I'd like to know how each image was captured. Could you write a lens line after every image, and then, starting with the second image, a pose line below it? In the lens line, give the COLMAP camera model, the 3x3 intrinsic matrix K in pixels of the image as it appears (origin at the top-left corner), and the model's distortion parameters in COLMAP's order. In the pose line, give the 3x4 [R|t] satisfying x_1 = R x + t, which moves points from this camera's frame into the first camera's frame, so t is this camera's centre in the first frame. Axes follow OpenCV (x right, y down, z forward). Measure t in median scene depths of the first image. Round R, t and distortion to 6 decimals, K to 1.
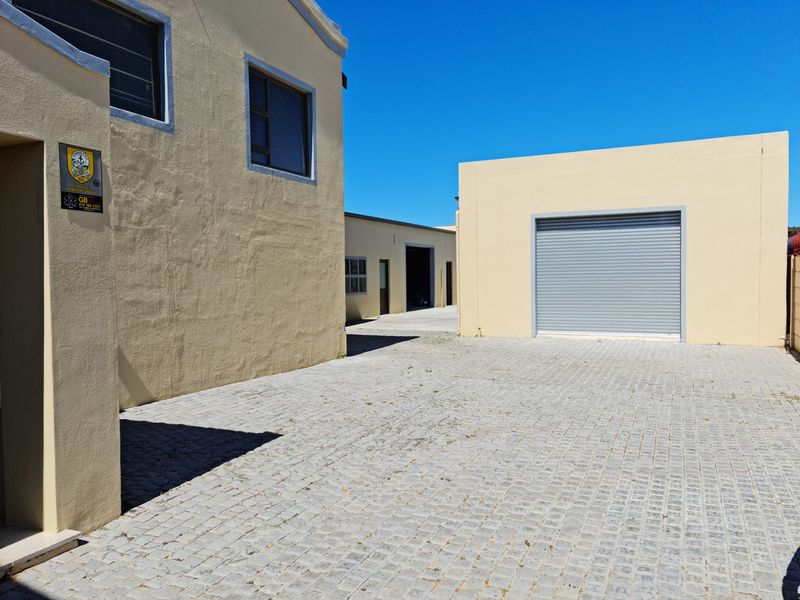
lens RADIAL K [[629.5, 0, 411.9], [0, 629.5, 298.1], [0, 0, 1]] dist [0.126822, -0.124162]
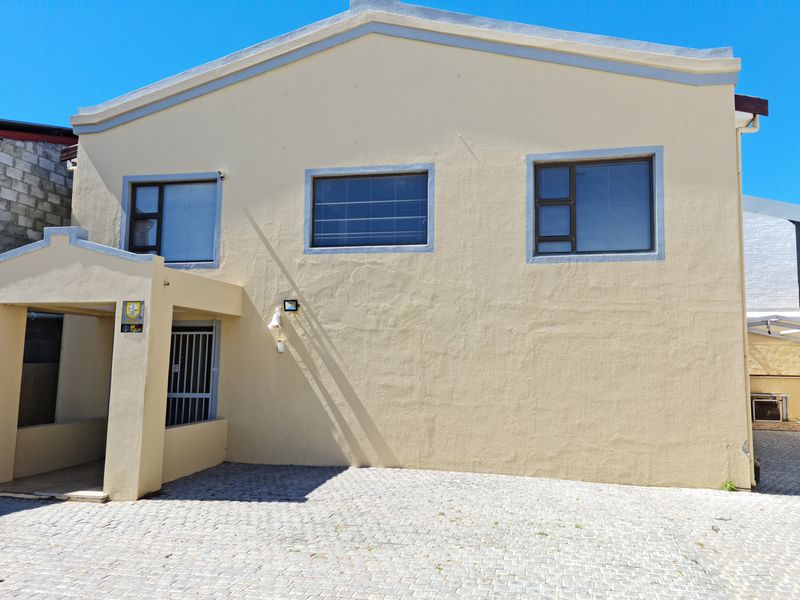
lens RADIAL K [[629.5, 0, 411.9], [0, 629.5, 298.1], [0, 0, 1]] dist [0.126822, -0.124162]
pose [[0.194280, -0.088965, -0.976904, 0.731990], [-0.048806, 0.993769, -0.100207, -0.038428], [0.979731, 0.067147, 0.188727, 0.669942]]
